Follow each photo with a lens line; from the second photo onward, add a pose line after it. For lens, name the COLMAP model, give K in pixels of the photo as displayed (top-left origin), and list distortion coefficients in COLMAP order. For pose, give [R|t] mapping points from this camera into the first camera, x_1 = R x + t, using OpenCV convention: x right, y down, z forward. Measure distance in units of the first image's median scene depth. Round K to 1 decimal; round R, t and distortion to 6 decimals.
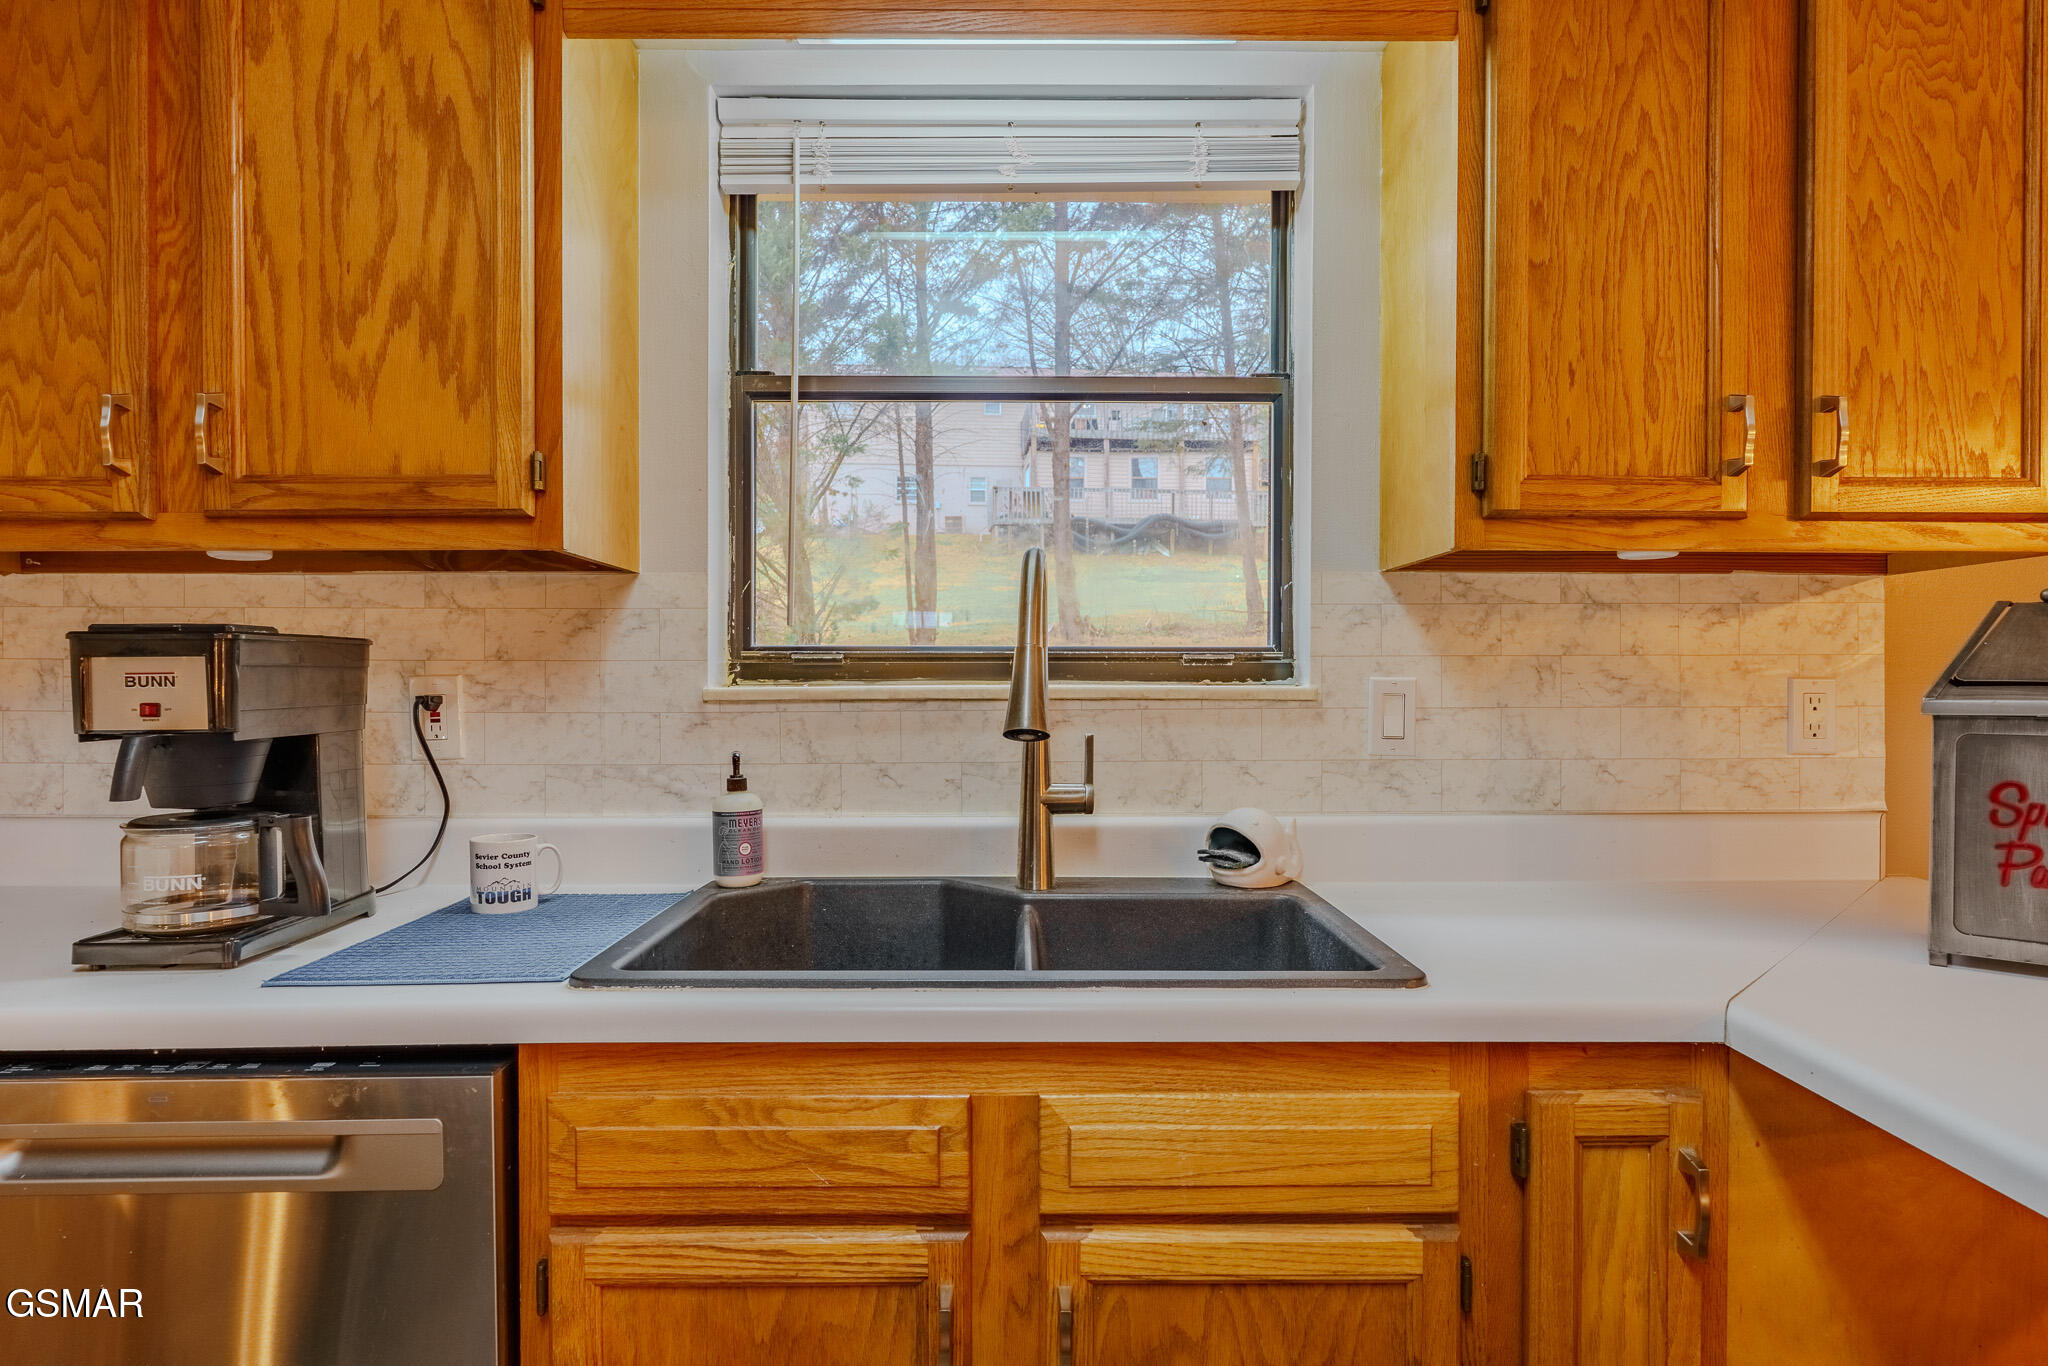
lens RADIAL K [[1123.0, 0, 1023.2], [0, 1123.0, 689.8], [0, 0, 1]] dist [-0.002805, -0.001008]
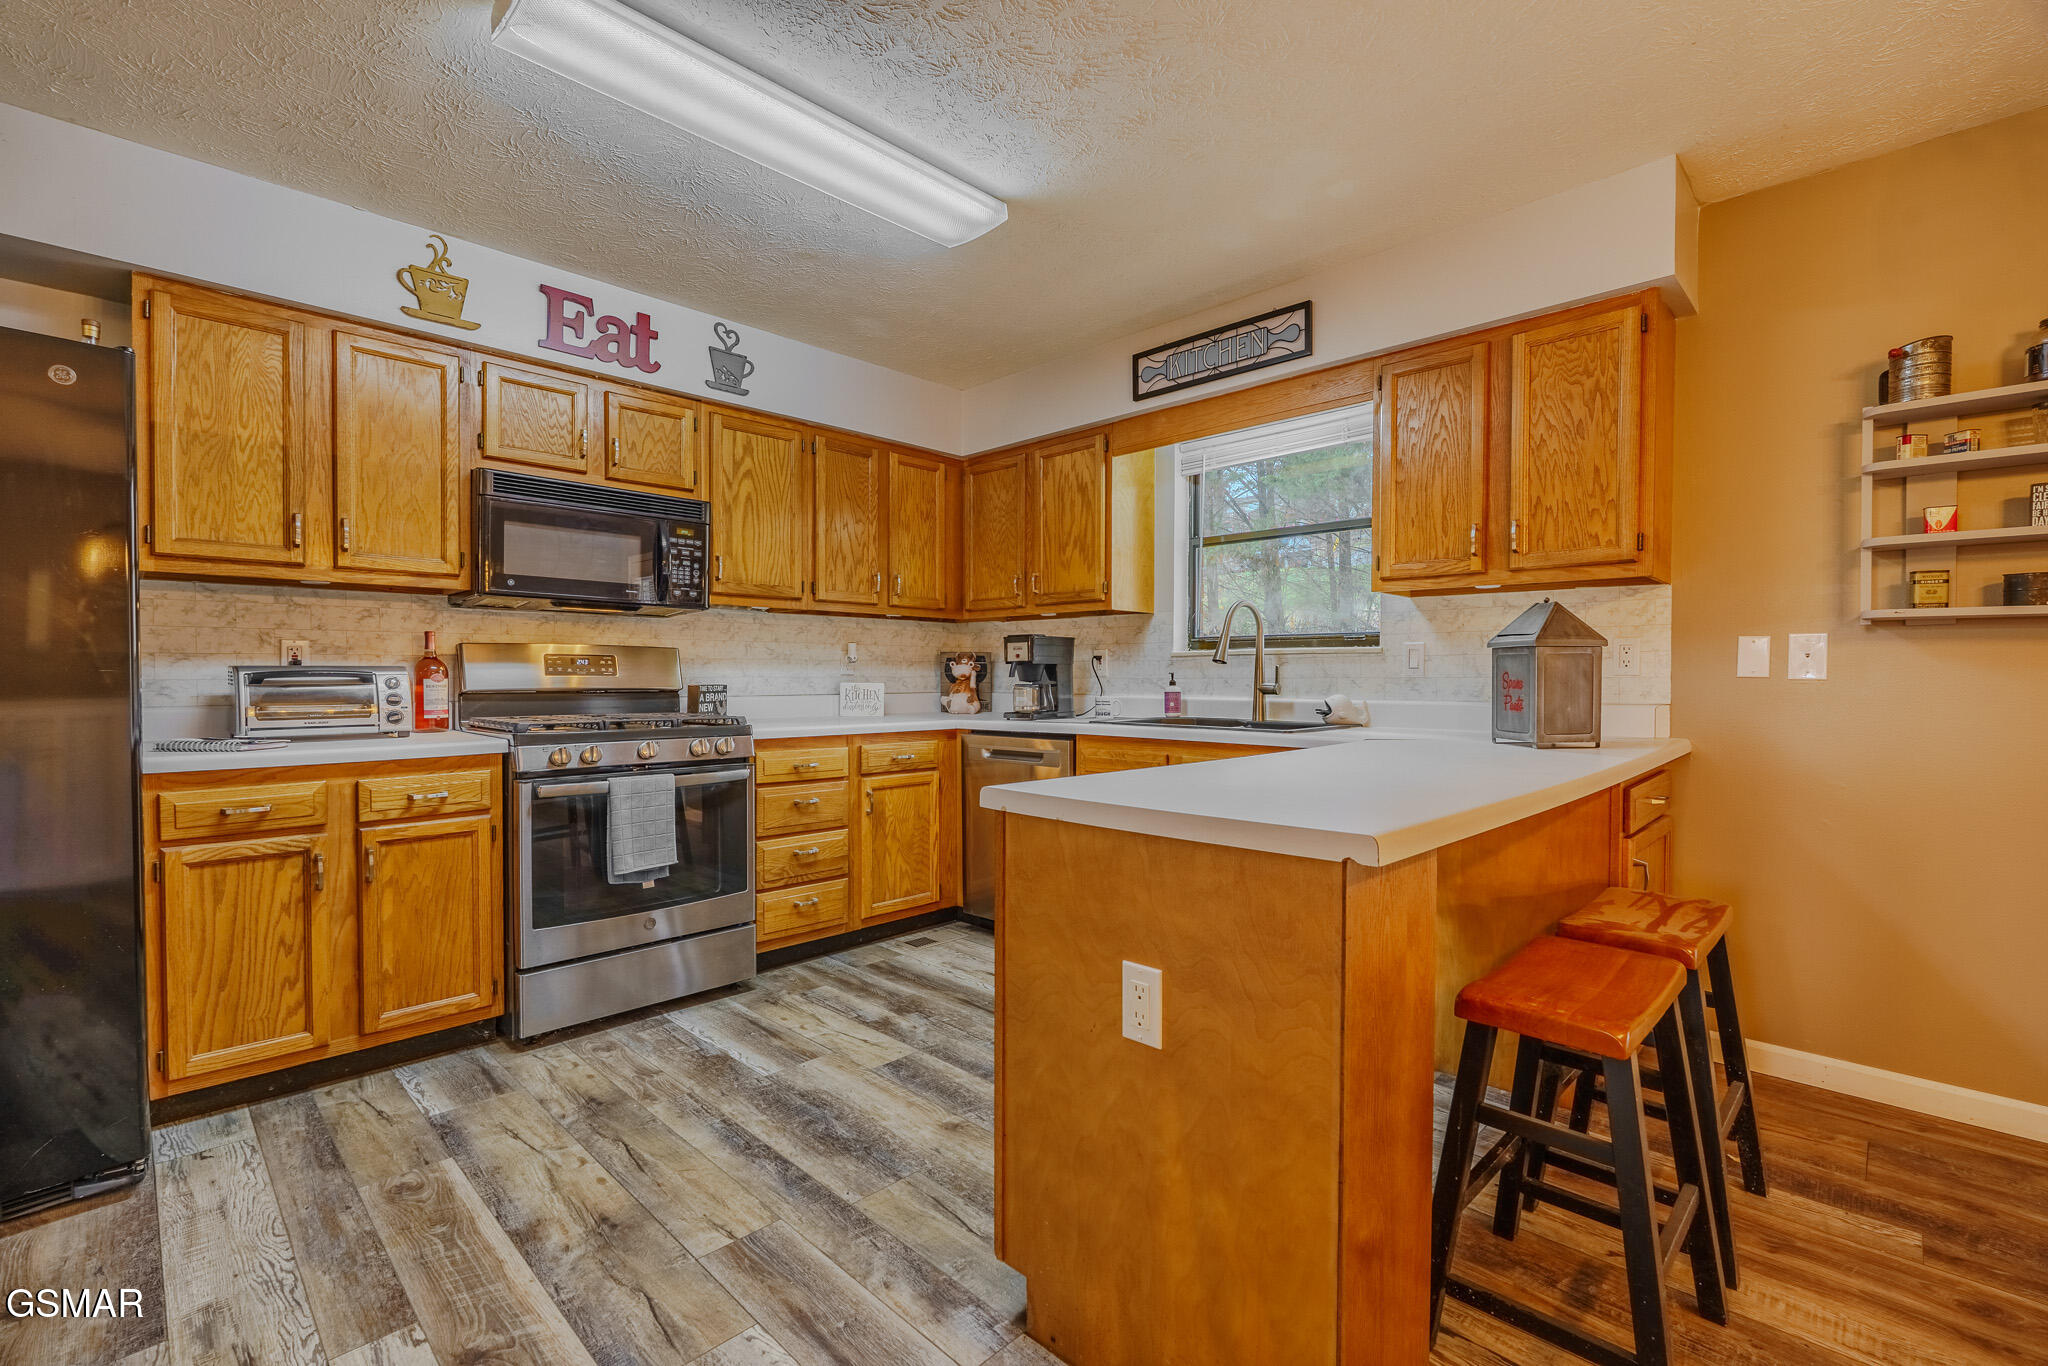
lens RADIAL K [[904.6, 0, 1016.8], [0, 904.6, 687.8], [0, 0, 1]] dist [-0.009937, 0.000845]
pose [[0.703773, 0.010499, -0.710347, 1.334450], [-0.009478, 0.999941, 0.005389, 0.100455], [0.710362, 0.002941, 0.703831, -1.128070]]
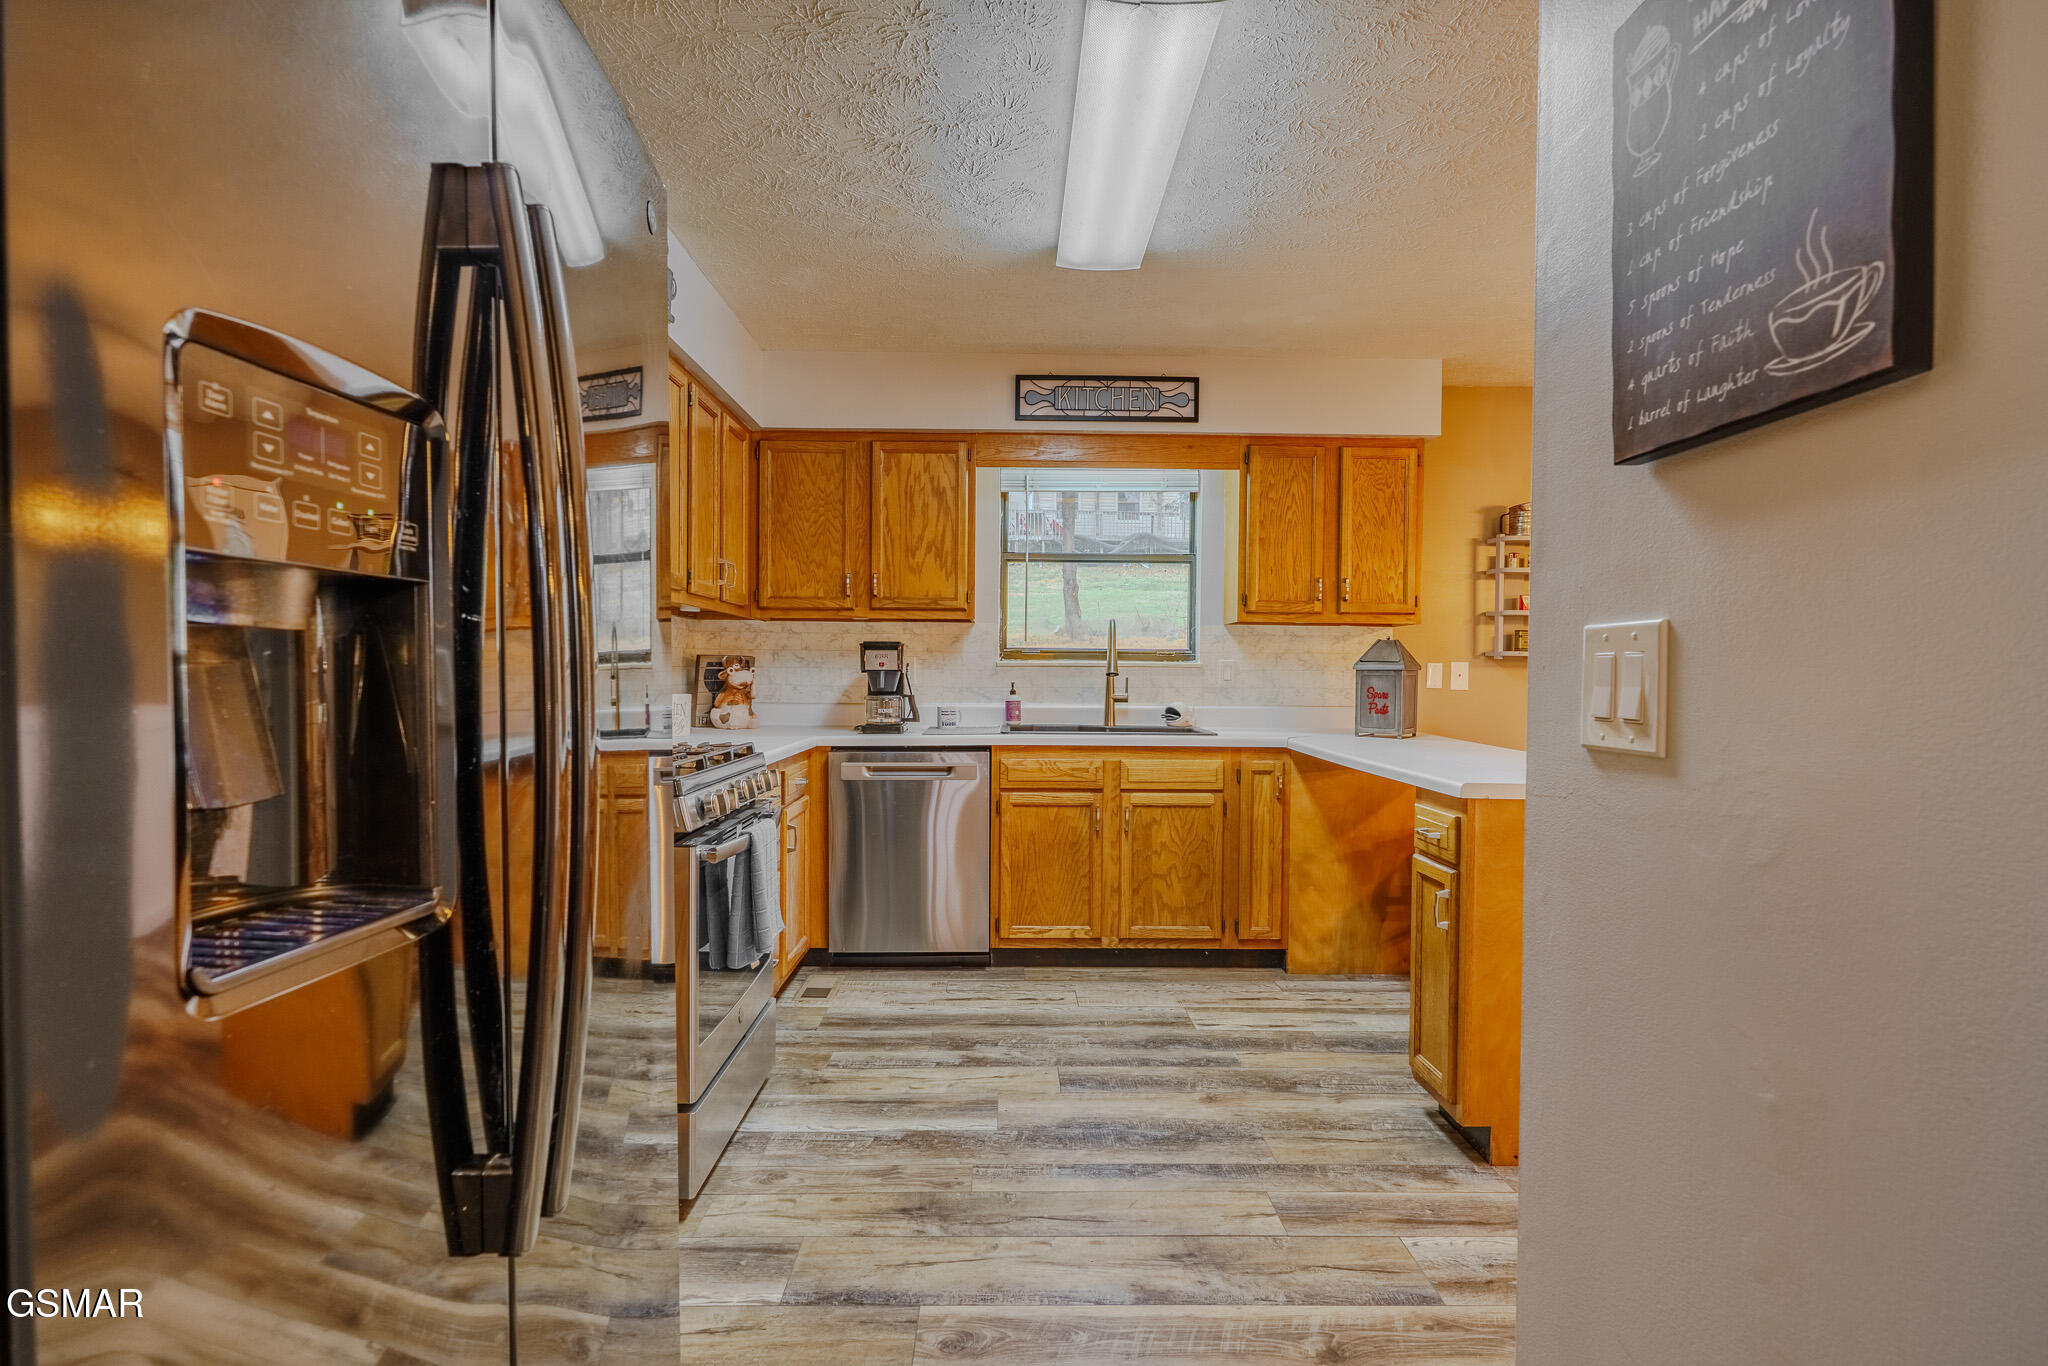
lens RADIAL K [[1033.7, 0, 1023.6], [0, 1033.7, 686.9], [0, 0, 1]] dist [-0.008163, 0.001006]
pose [[0.999911, 0.008192, 0.010576, -0.294771], [-0.008240, 0.999956, 0.004553, 0.064054], [-0.010538, -0.004639, 0.999934, -2.132577]]
